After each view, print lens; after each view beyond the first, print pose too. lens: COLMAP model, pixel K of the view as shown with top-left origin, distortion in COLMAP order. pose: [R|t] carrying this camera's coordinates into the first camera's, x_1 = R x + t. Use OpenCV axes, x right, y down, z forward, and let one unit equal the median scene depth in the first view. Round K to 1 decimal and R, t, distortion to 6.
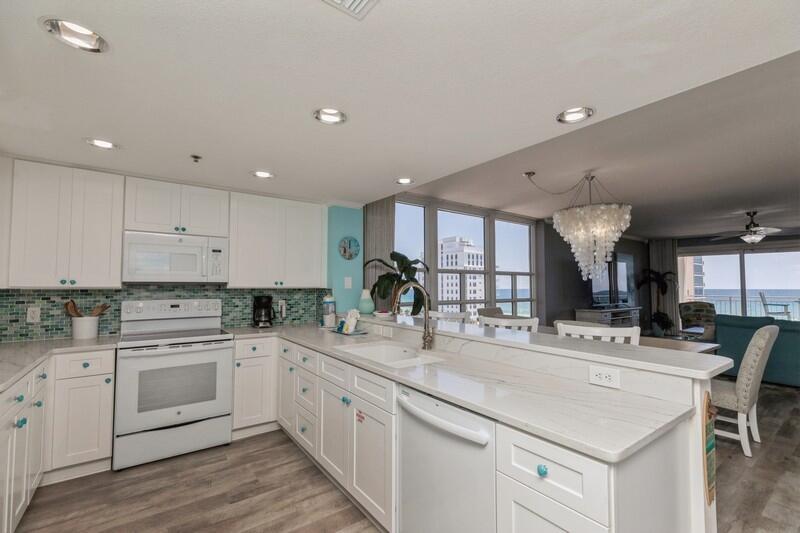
lens RADIAL K [[363.4, 0, 397.3], [0, 363.4, 271.7], [0, 0, 1]] dist [0.002864, -0.000689]
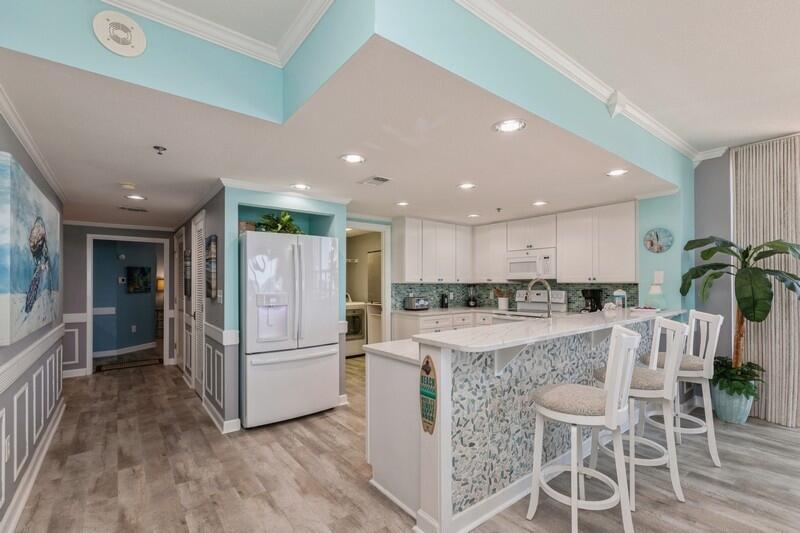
lens RADIAL K [[363.4, 0, 402.6], [0, 363.4, 280.0], [0, 0, 1]] dist [0.002864, -0.000689]
pose [[0.020576, -0.011609, -0.999721, 0.473377], [0.042716, 0.999030, -0.010722, 0.011781], [0.998875, -0.042483, 0.021052, 0.189733]]
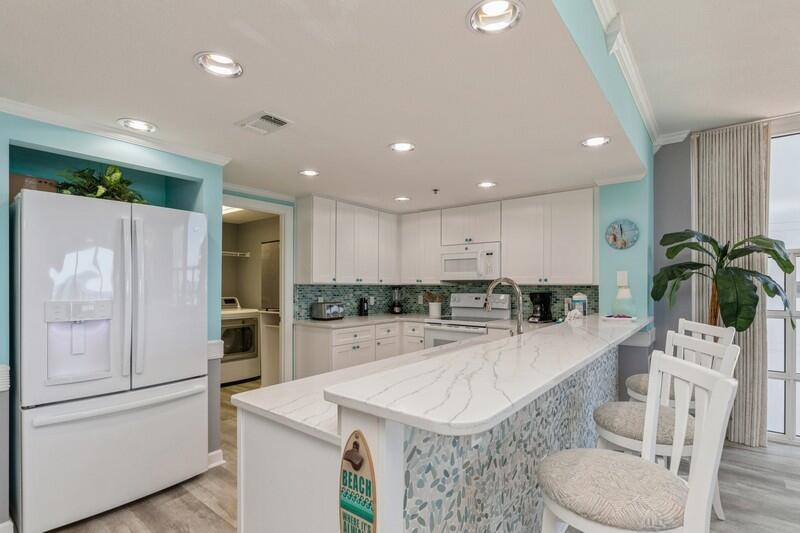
lens RADIAL K [[392.0, 0, 404.3], [0, 392.0, 284.2], [0, 0, 1]] dist [-0.006232, 0.000581]
pose [[0.253203, -0.003517, -0.967407, 0.339721], [0.037293, 0.999286, 0.006128, 0.012279], [0.966694, -0.037629, 0.253153, 0.194646]]
